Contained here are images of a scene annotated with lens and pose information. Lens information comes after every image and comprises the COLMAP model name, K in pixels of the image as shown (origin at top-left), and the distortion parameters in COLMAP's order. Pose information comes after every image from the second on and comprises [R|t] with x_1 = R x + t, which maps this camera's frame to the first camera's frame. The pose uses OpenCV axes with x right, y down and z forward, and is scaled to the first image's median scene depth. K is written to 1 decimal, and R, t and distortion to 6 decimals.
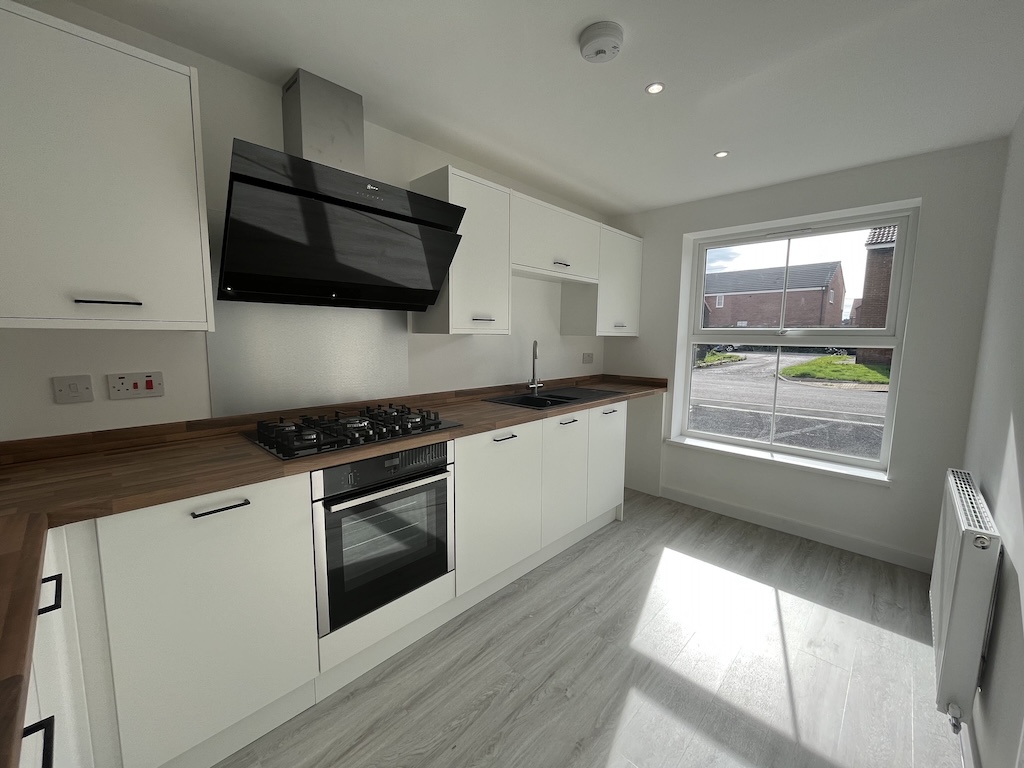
lens RADIAL K [[415.7, 0, 511.2], [0, 415.7, 382.1], [0, 0, 1]] dist [0.000539, 0.000194]
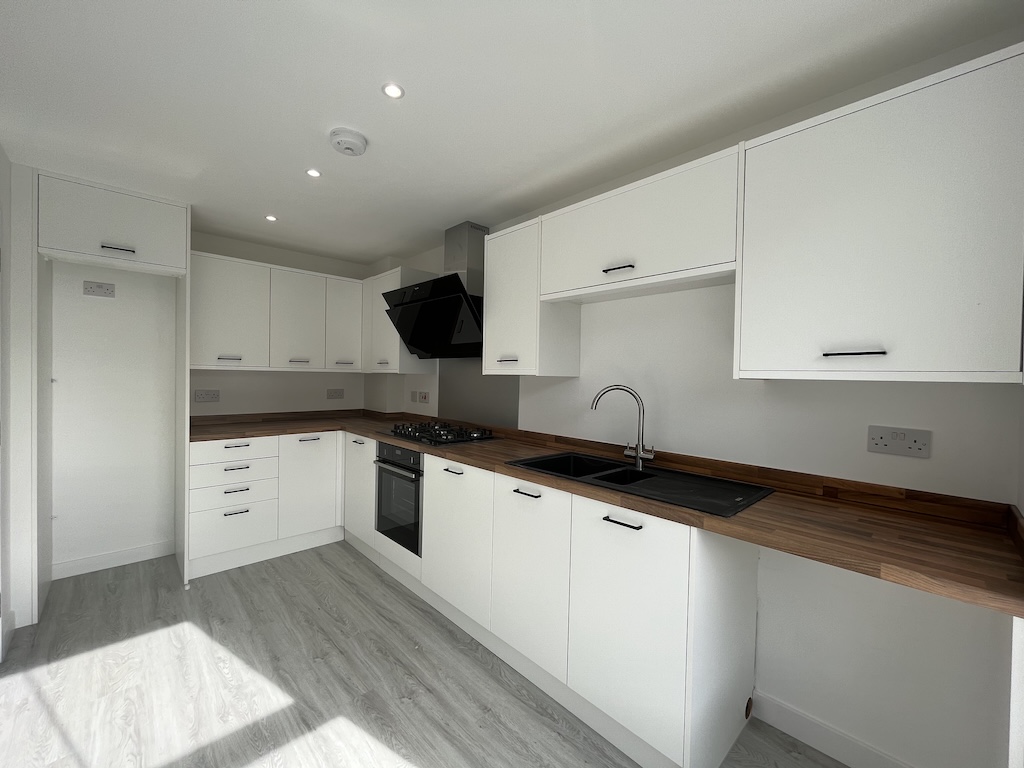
lens RADIAL K [[415.7, 0, 511.2], [0, 415.7, 382.1], [0, 0, 1]] dist [0.000539, 0.000194]
pose [[-0.052092, -0.009655, -0.998596, 1.133606], [-0.147312, 0.989088, -0.001879, -0.115925], [0.987717, 0.147007, -0.052946, 1.277457]]
